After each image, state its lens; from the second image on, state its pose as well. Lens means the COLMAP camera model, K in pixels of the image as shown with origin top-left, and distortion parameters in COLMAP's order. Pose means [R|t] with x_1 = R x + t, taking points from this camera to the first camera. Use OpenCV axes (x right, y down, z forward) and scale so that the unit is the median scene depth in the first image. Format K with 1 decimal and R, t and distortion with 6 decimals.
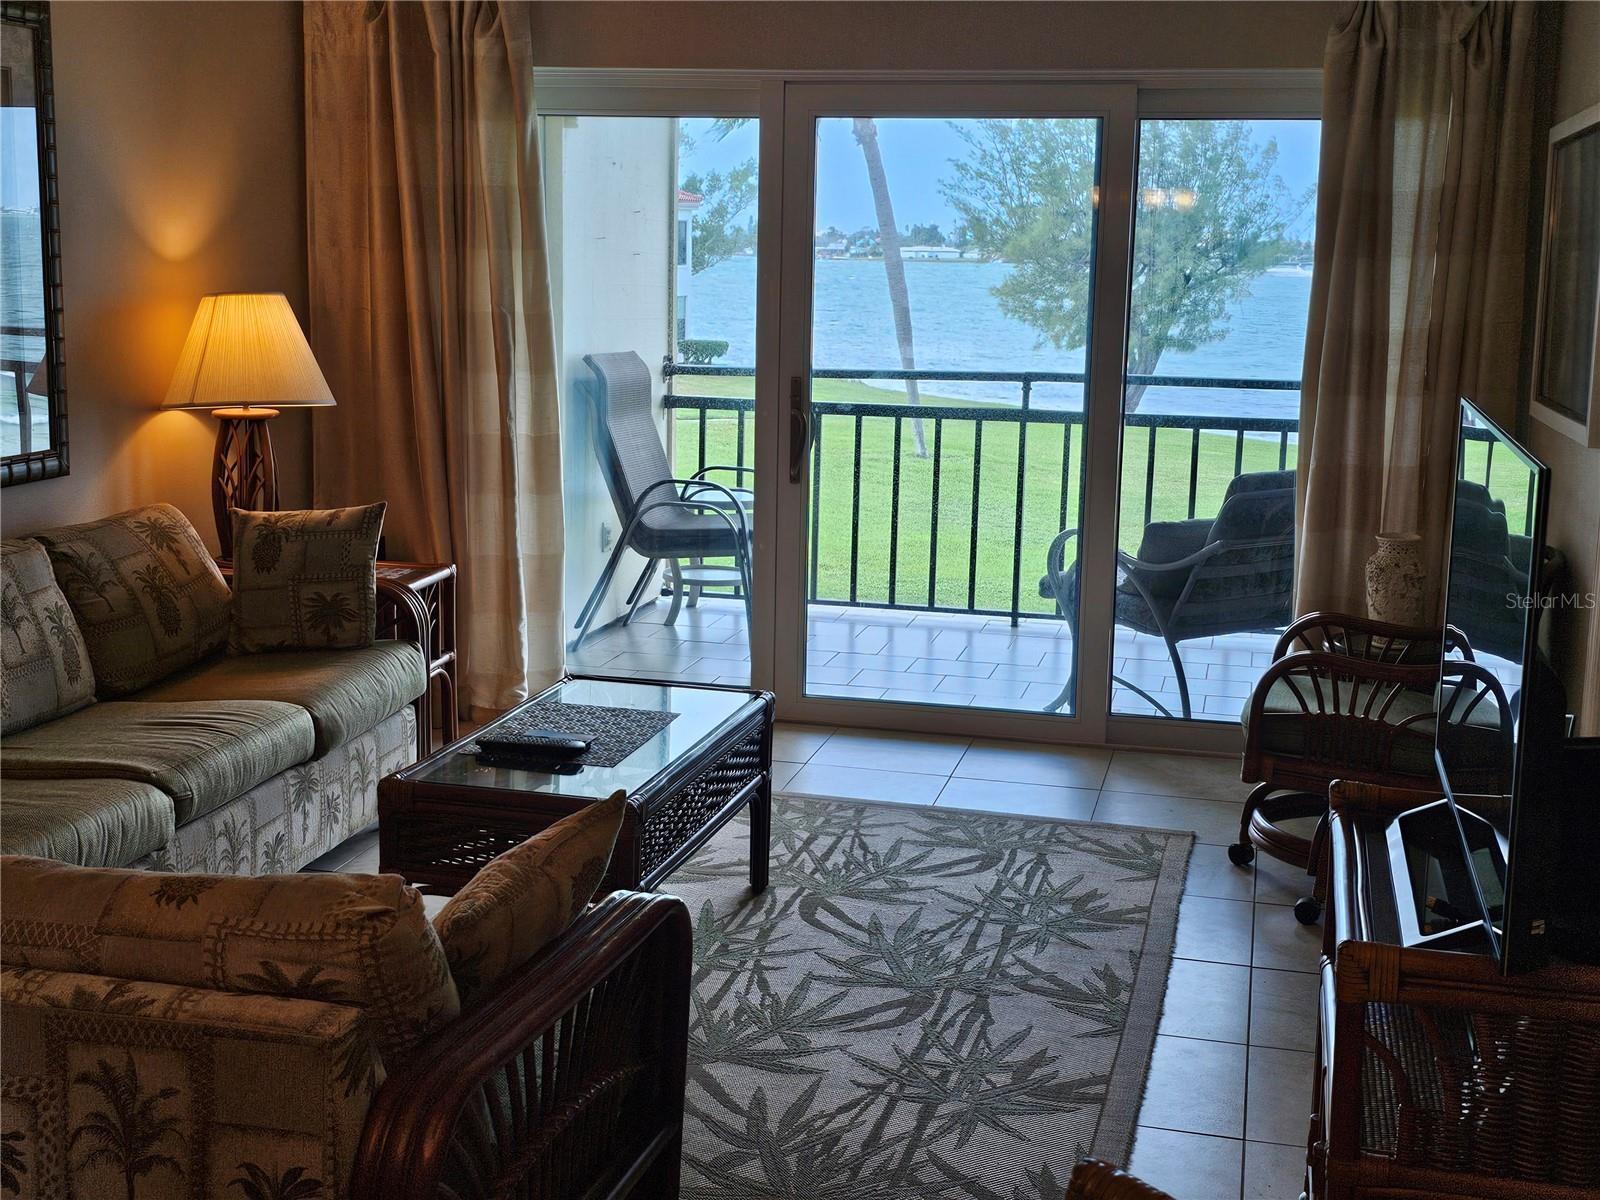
lens RADIAL K [[2006.3, 0, 796.2], [0, 2006.3, 565.2], [0, 0, 1]] dist [0.056581, 0.000000]
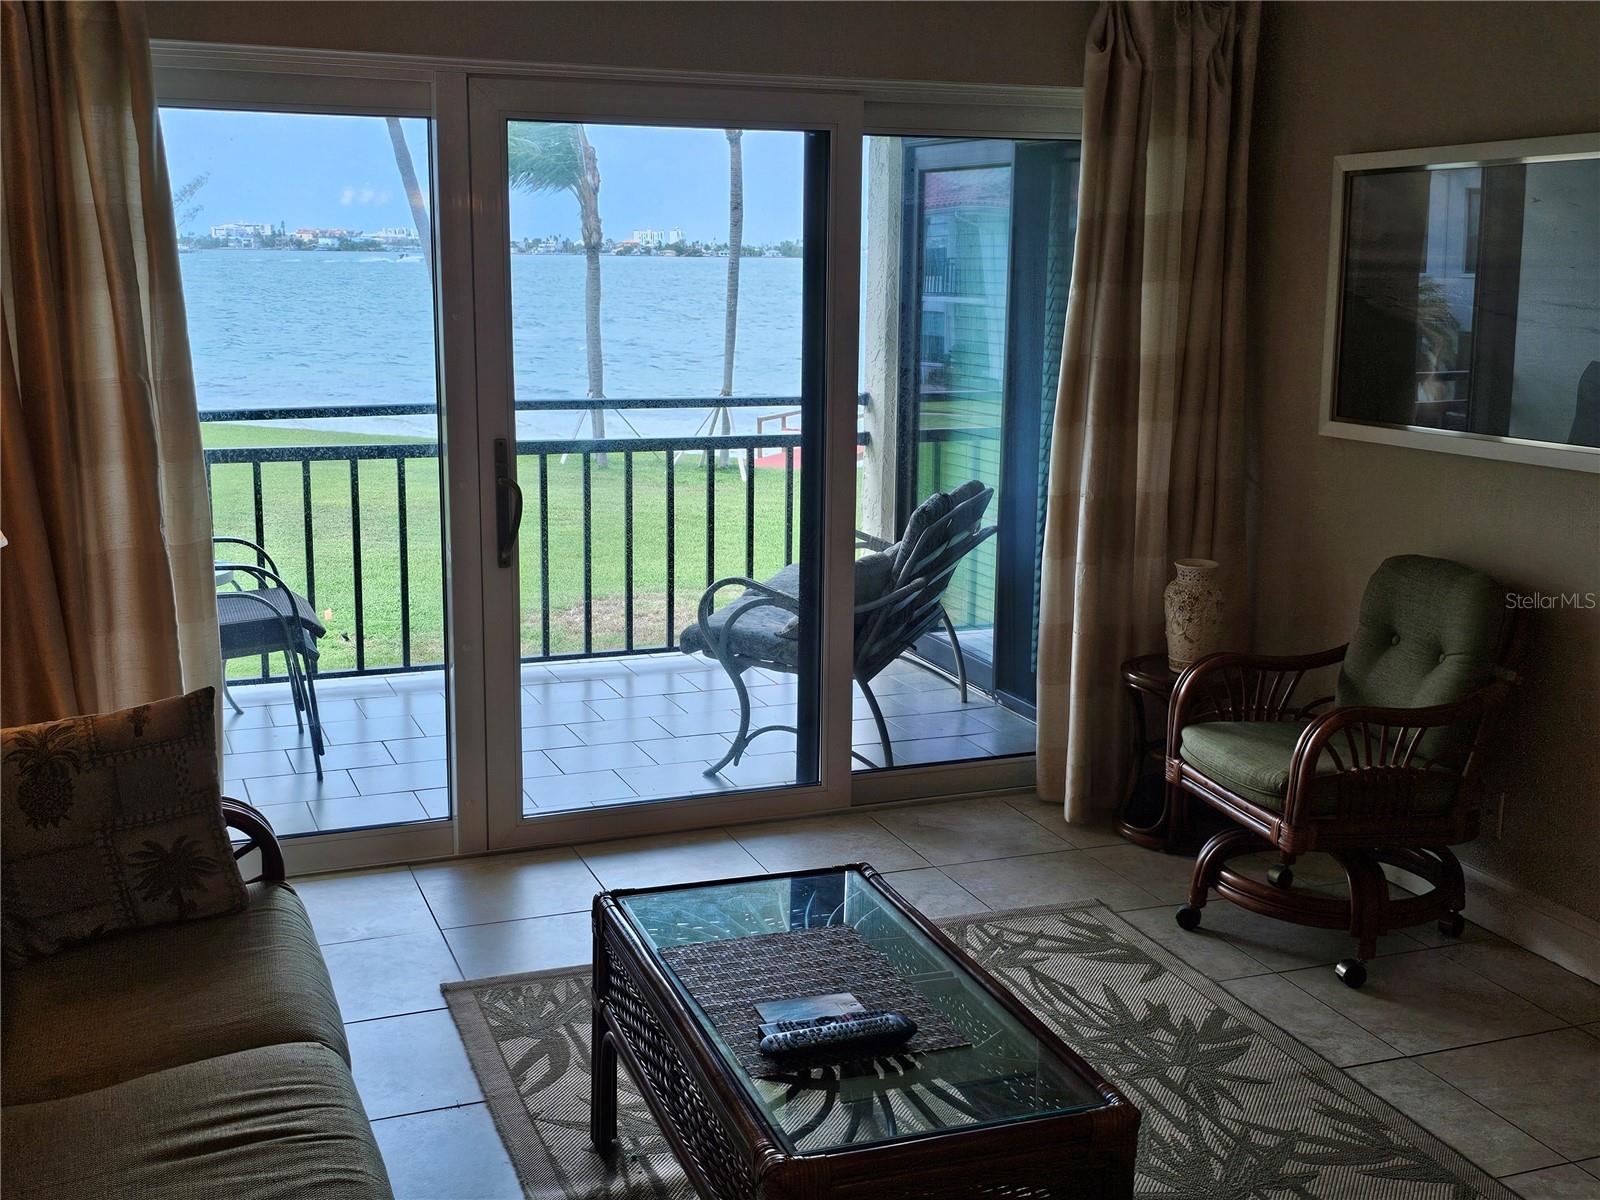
lens RADIAL K [[1760.1, 0, 800.5], [0, 1760.1, 589.5], [0, 0, 1]] dist [0.050950, 0.000000]
pose [[0.822668, -0.120771, 0.555546, -0.353840], [0.098484, 0.992676, 0.069961, -0.082247], [-0.559927, -0.002842, 0.828537, 0.385107]]
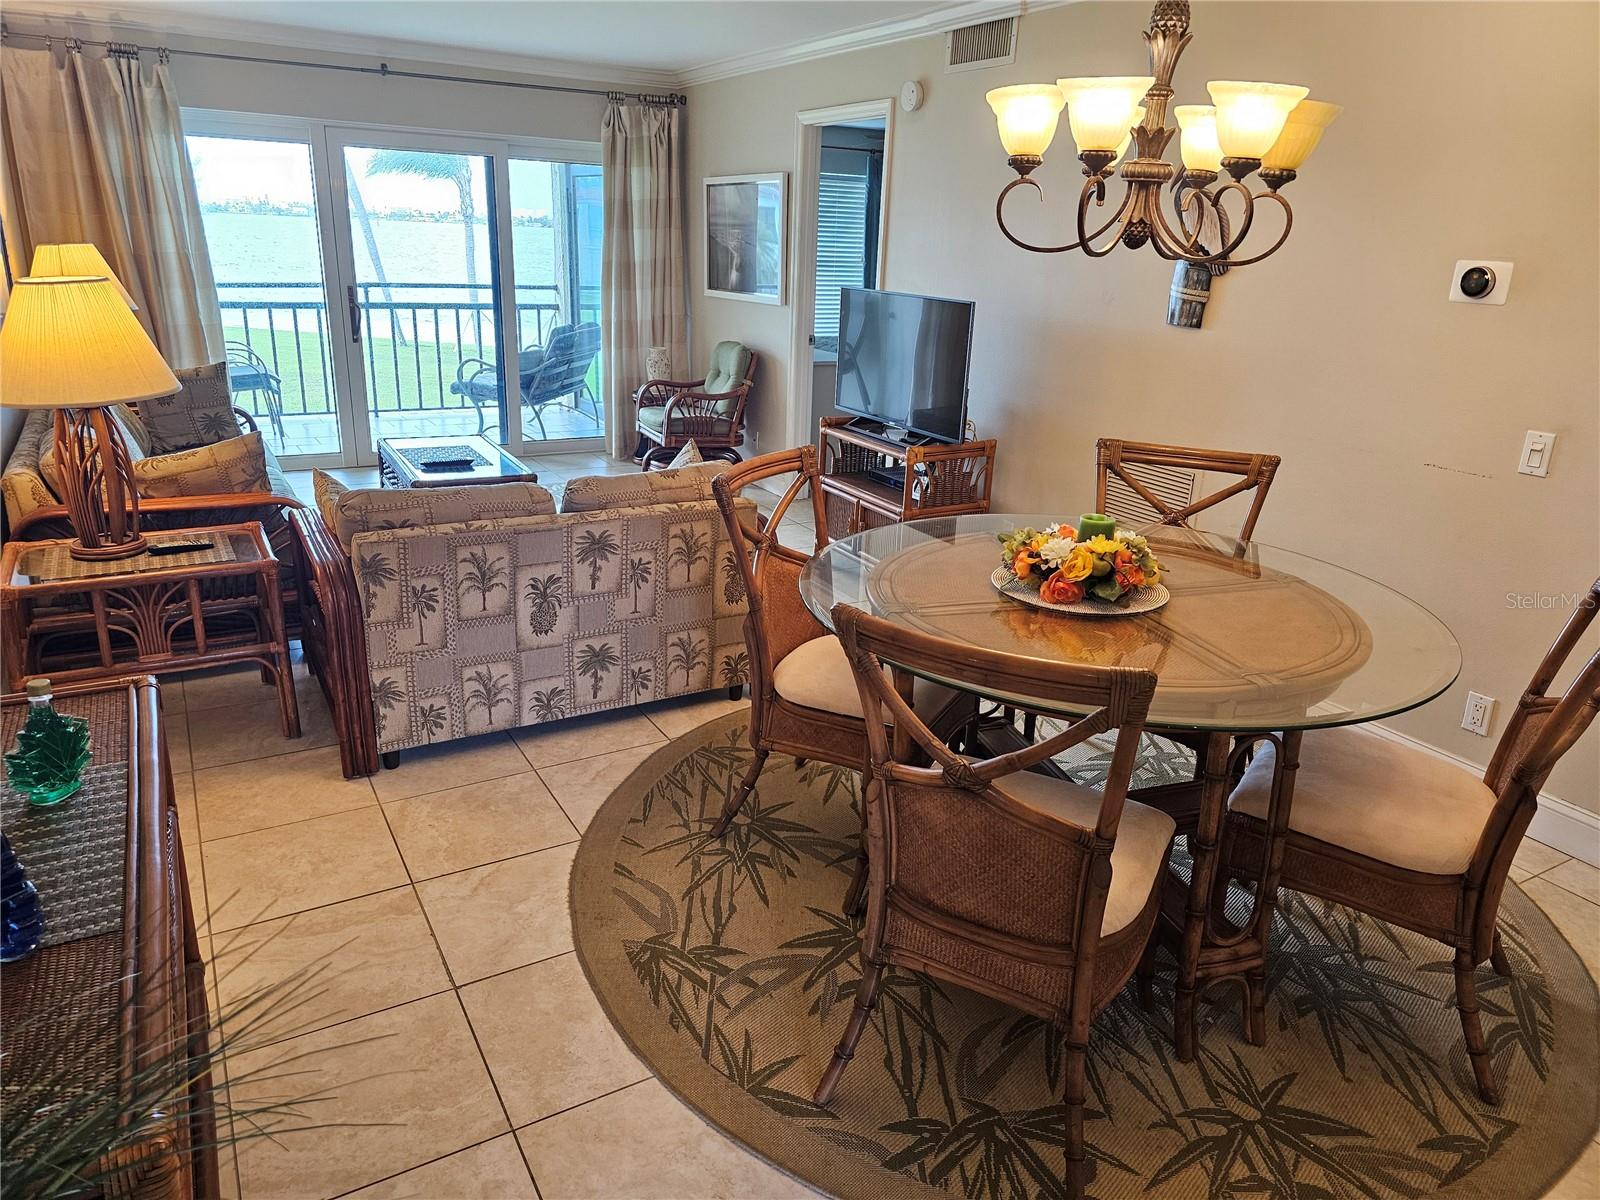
lens RADIAL K [[1068.5, 0, 801.7], [0, 1068.5, 578.2], [0, 0, 1]] dist [0.056856, -0.047274]
pose [[0.723832, -0.206428, 0.658372, -0.497371], [0.089709, 0.974253, 0.206842, 0.004444], [-0.684119, -0.090657, 0.723714, -0.095902]]
